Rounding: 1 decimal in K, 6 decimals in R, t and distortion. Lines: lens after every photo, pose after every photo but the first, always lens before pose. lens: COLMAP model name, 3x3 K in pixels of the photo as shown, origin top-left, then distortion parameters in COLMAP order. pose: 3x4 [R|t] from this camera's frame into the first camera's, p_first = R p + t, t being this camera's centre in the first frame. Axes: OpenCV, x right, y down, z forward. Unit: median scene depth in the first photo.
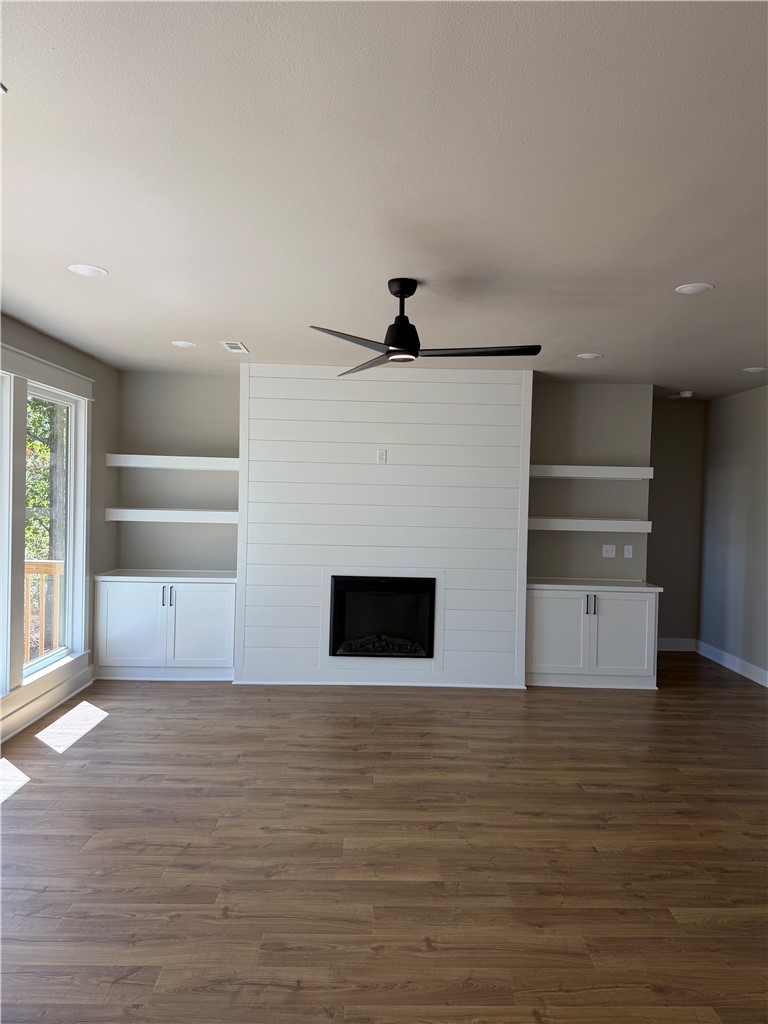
lens RADIAL K [[742.1, 0, 382.2], [0, 742.1, 523.2], [0, 0, 1]] dist [0.087383, -0.023465]
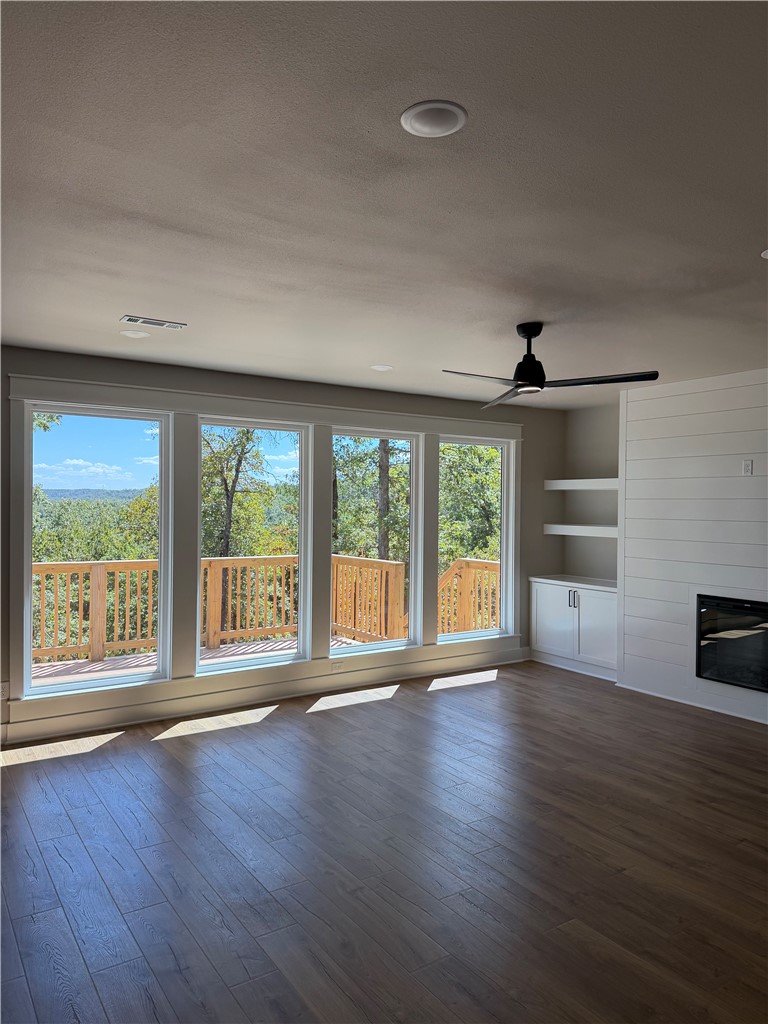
lens RADIAL K [[742.1, 0, 380.3], [0, 742.1, 504.5], [0, 0, 1]] dist [0.087383, -0.023465]
pose [[0.535893, -0.019408, -0.844063, 0.626675], [-0.032165, 0.998541, -0.043381, 0.012416], [0.843673, 0.050397, 0.534486, 0.130891]]
